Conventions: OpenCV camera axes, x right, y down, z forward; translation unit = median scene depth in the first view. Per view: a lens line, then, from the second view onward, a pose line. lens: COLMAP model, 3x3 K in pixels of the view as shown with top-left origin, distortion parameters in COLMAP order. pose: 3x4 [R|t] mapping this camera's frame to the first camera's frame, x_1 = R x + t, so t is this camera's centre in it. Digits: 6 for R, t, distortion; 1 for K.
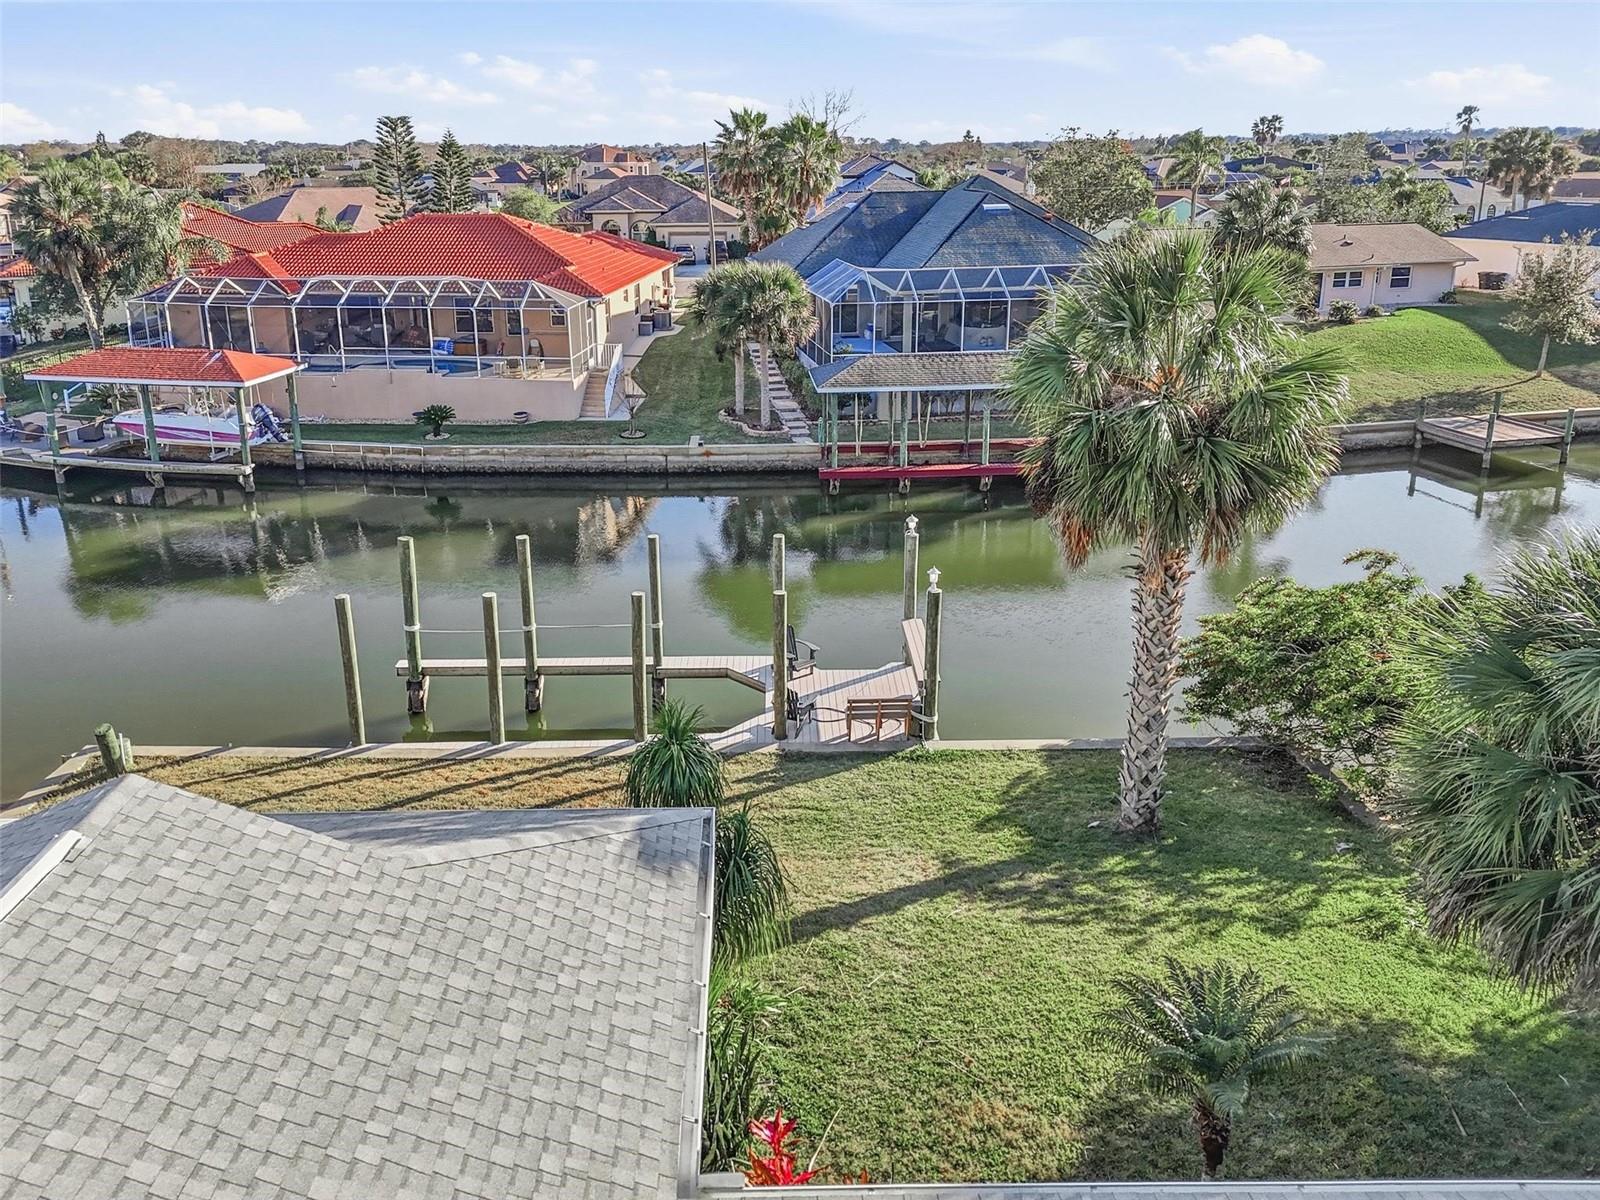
lens RADIAL K [[1105.3, 0, 769.9], [0, 1105.3, 491.8], [0, 0, 1]] dist [0.001308, -0.004260]
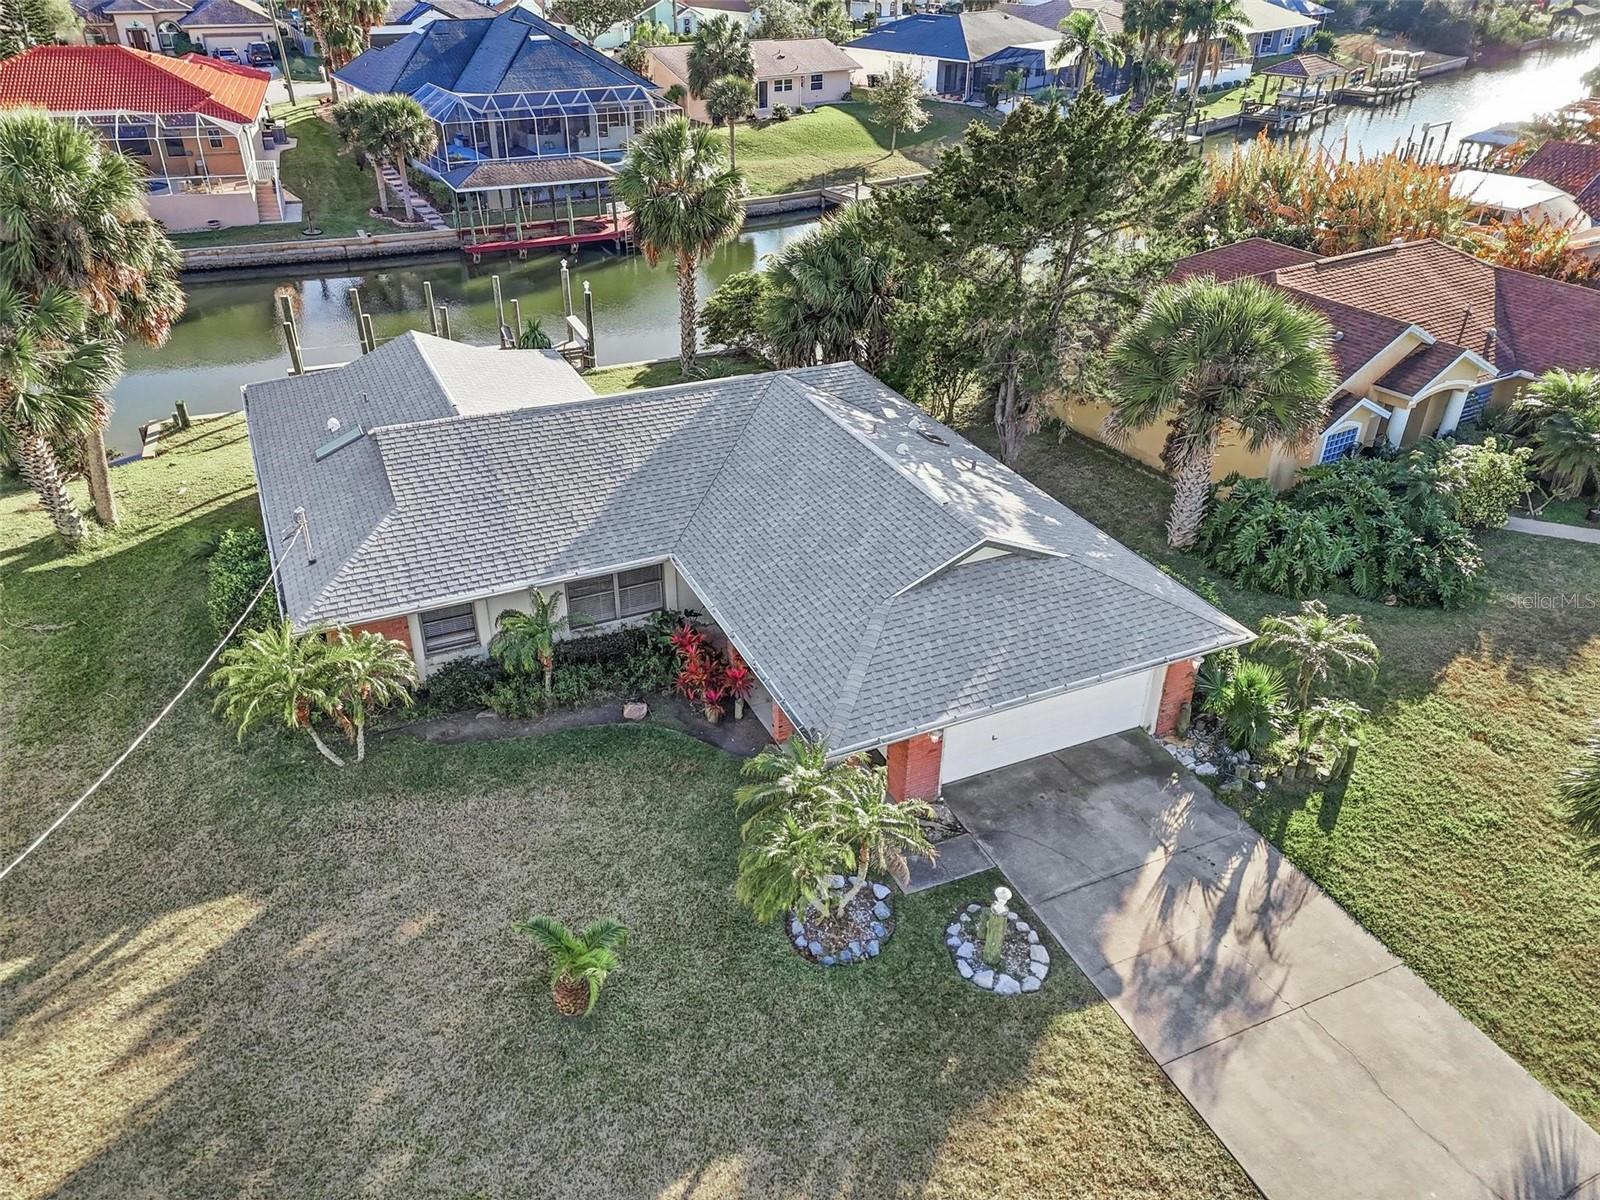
lens RADIAL K [[1106.9, 0, 800.0], [0, 1106.9, 600.0], [0, 0, 1]] dist [0.058875, -0.075919]
pose [[0.898071, -0.202772, 0.390323, -0.215637], [0.088429, 0.952515, 0.291368, 0.032238], [-0.430870, -0.227154, 0.873357, -0.577954]]
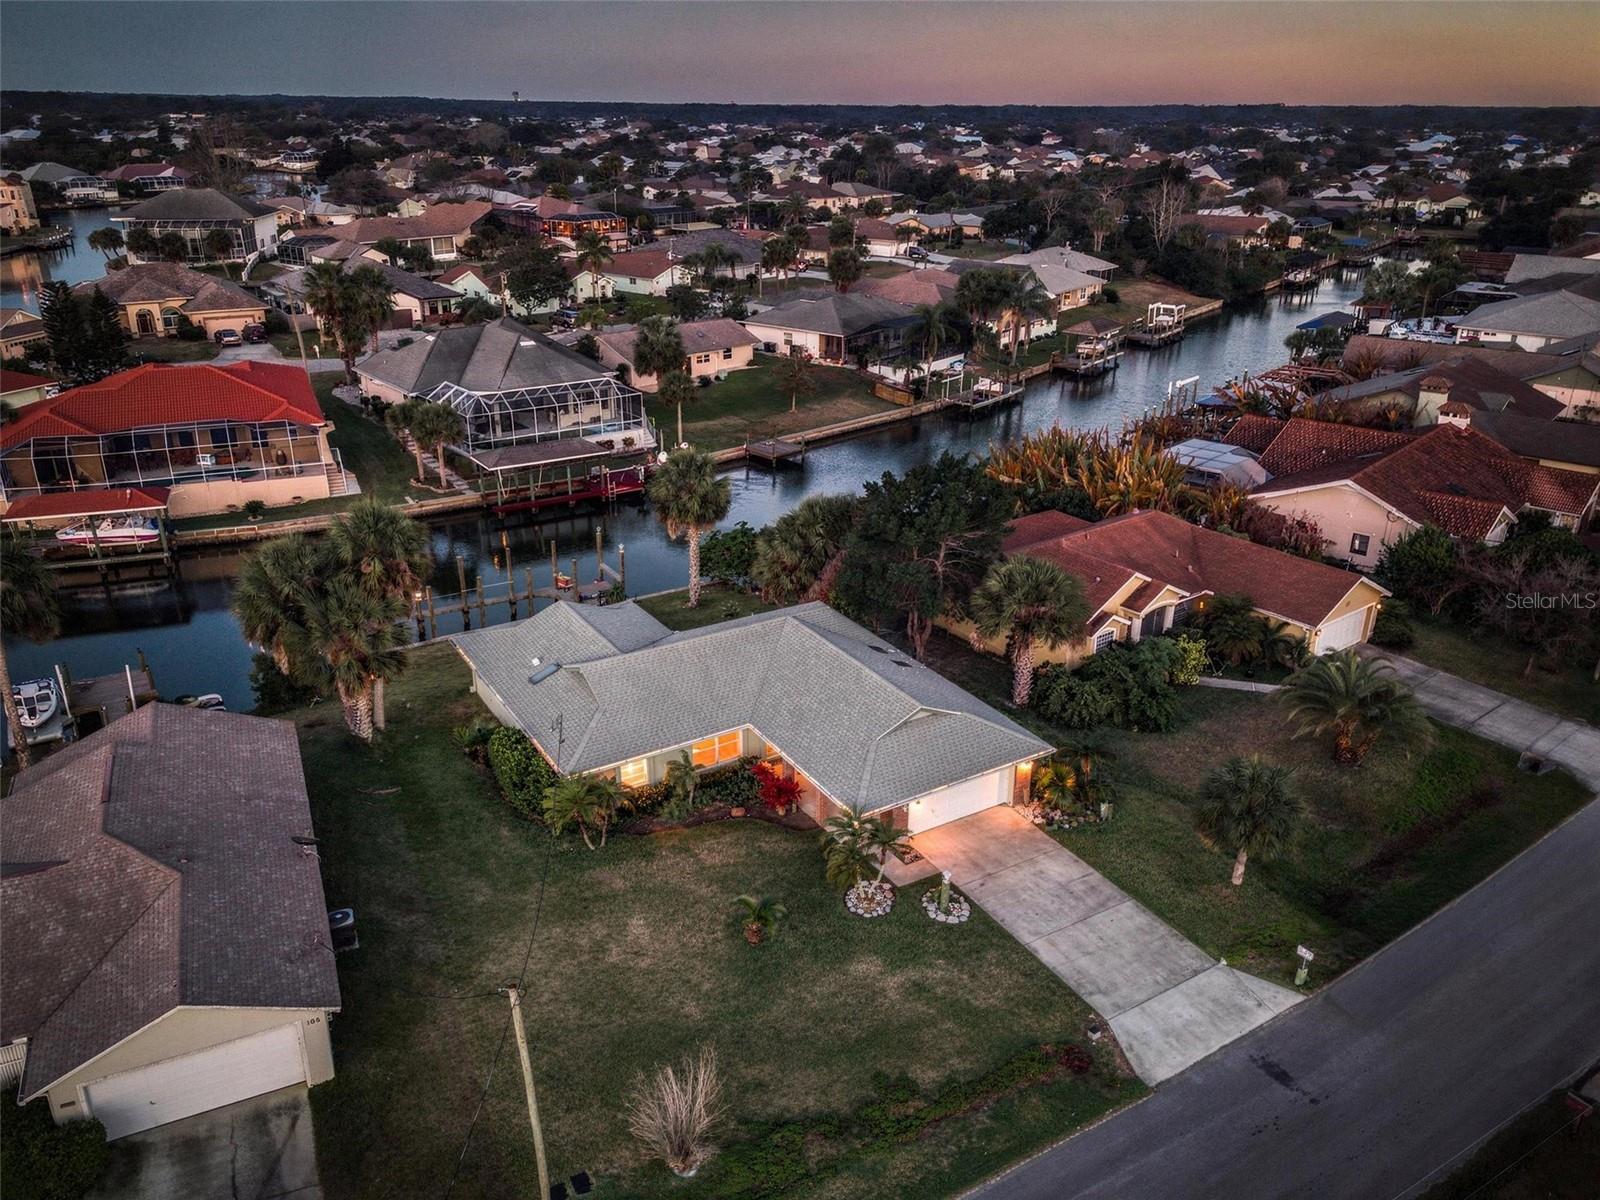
lens RADIAL K [[1139.5, 0, 800.0], [0, 1139.5, 600.0], [0, 0, 1]] dist [0.097319, -0.102324]
pose [[0.834756, -0.183580, 0.519116, -0.551745], [0.115514, 0.980190, 0.160885, -0.116472], [-0.538367, -0.074334, 0.839425, -0.974906]]
